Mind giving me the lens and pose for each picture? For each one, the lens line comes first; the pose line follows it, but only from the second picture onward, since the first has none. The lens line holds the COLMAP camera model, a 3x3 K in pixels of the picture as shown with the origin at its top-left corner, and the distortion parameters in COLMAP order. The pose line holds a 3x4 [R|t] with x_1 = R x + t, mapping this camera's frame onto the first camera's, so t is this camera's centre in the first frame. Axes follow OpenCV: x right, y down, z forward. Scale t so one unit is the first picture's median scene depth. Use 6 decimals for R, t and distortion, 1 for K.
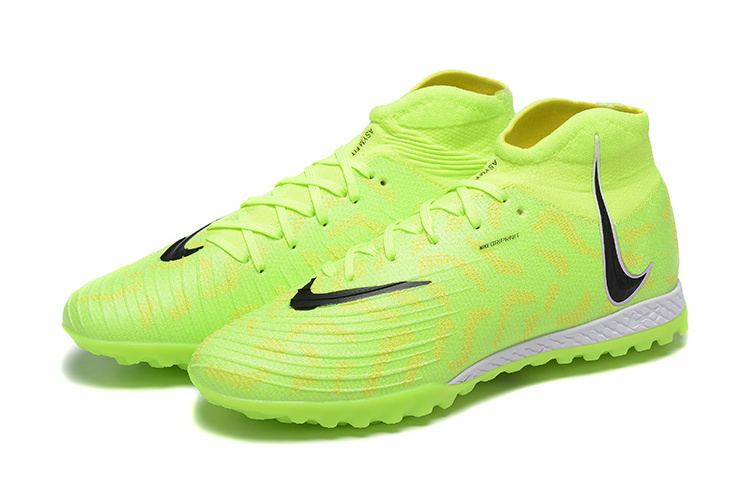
lens RADIAL K [[2024.4, 0, 375.0], [0, 2024.4, 250.0], [0, 0, 1]] dist [0.059157, -0.091259]
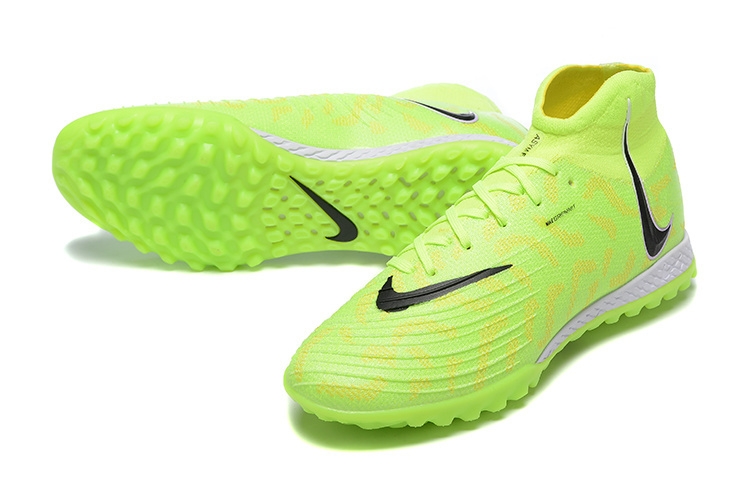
lens RADIAL K [[2024.4, 0, 375.0], [0, 2024.4, 250.0], [0, 0, 1]] dist [0.059157, -0.091259]
pose [[0.946398, -0.133575, 0.294091, -0.322627], [0.114630, 0.990115, 0.080821, -0.078611], [-0.301979, -0.042777, 0.952354, 0.067501]]
